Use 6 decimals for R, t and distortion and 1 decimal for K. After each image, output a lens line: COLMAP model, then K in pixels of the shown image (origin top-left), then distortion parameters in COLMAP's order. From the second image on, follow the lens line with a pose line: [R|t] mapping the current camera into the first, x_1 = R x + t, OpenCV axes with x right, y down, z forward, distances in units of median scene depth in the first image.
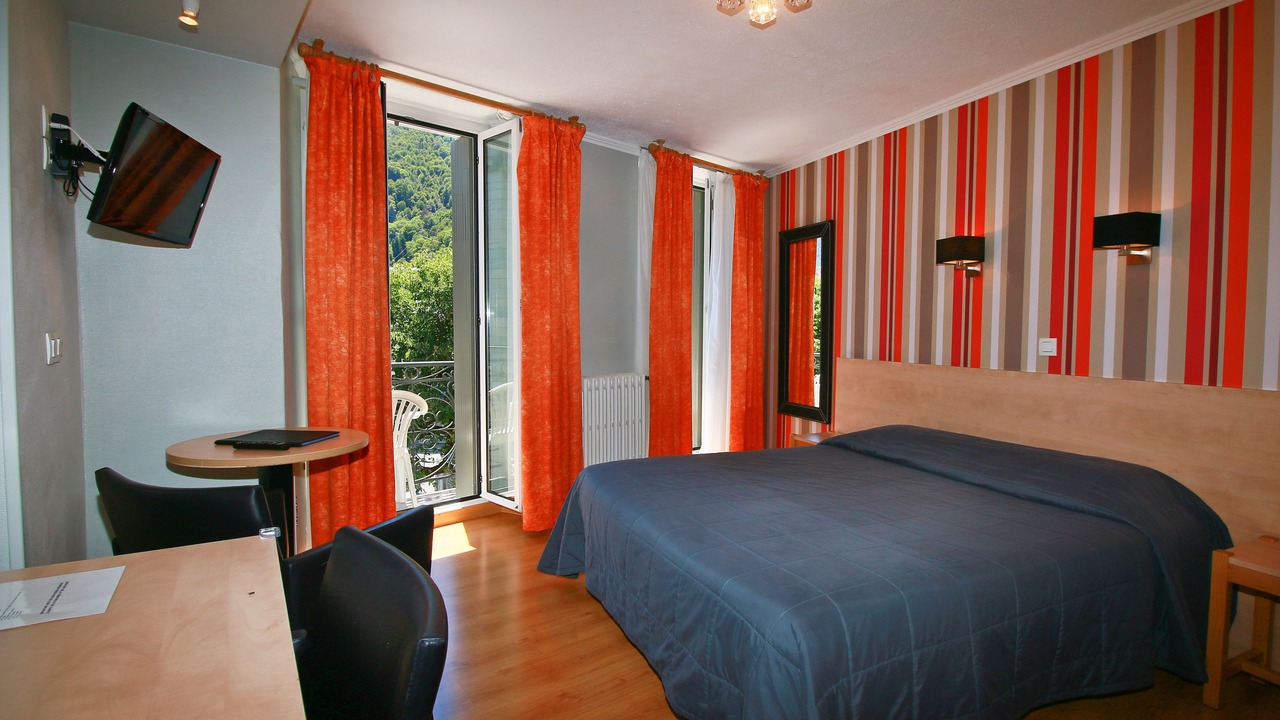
lens RADIAL K [[799.9, 0, 640.0], [0, 799.9, 360.0], [0, 0, 1]] dist [0.000390, -0.000073]
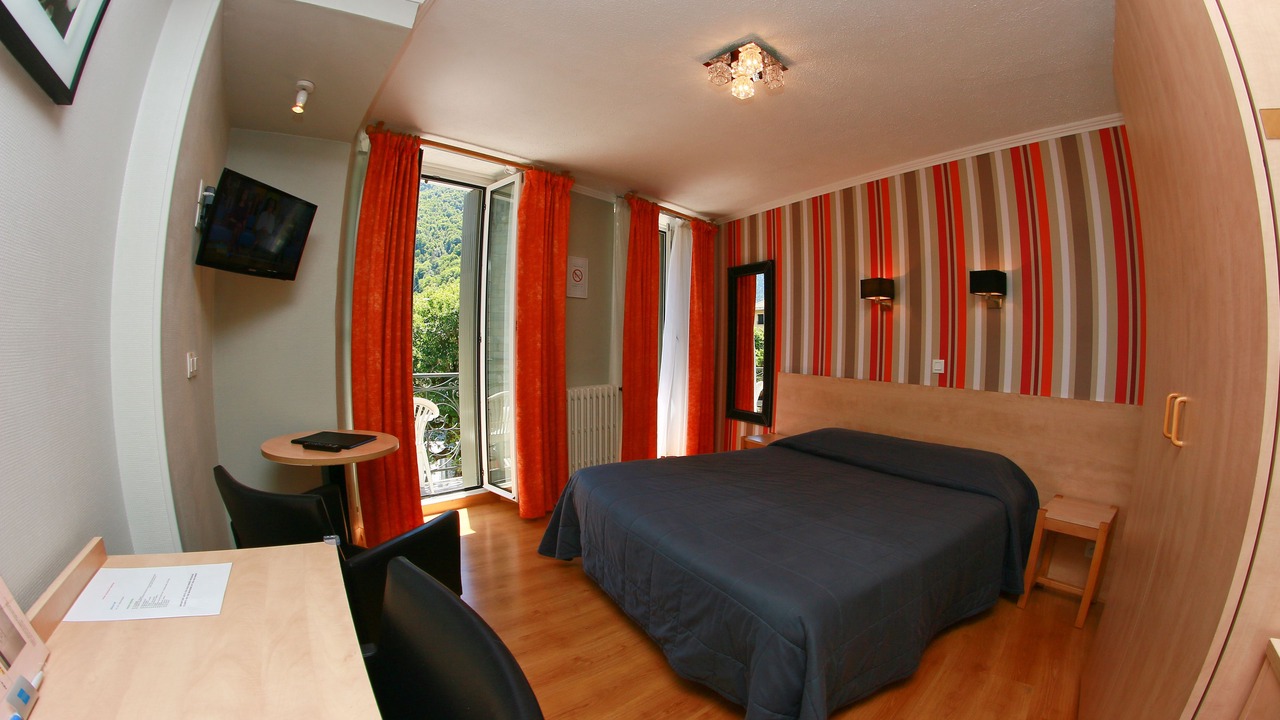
lens RADIAL K [[799.1, 0, 640.0], [0, 799.1, 295.6], [0, 0, 1]] dist [-0.003209, -0.000393]
pose [[0.993877, 0.013797, 0.109626, -0.106419], [-0.003711, 0.995782, -0.091678, -0.007323], [-0.110428, 0.090710, 0.989736, -0.219805]]
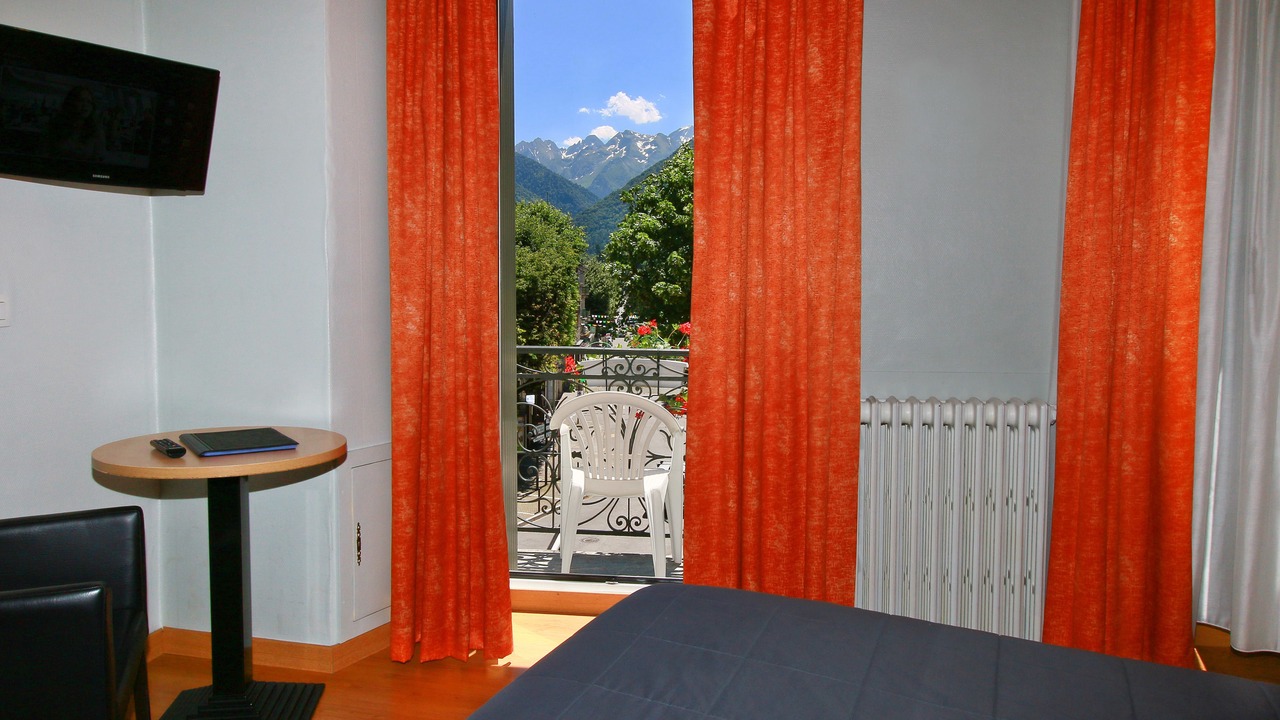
lens RADIAL K [[799.9, 0, 640.0], [0, 799.9, 360.0], [0, 0, 1]] dist [0.000390, -0.000073]
pose [[0.583804, 0.053734, -0.810115, 0.278065], [-0.042790, 0.998457, 0.035391, -0.014472], [0.810766, 0.014003, 0.585203, 0.680339]]
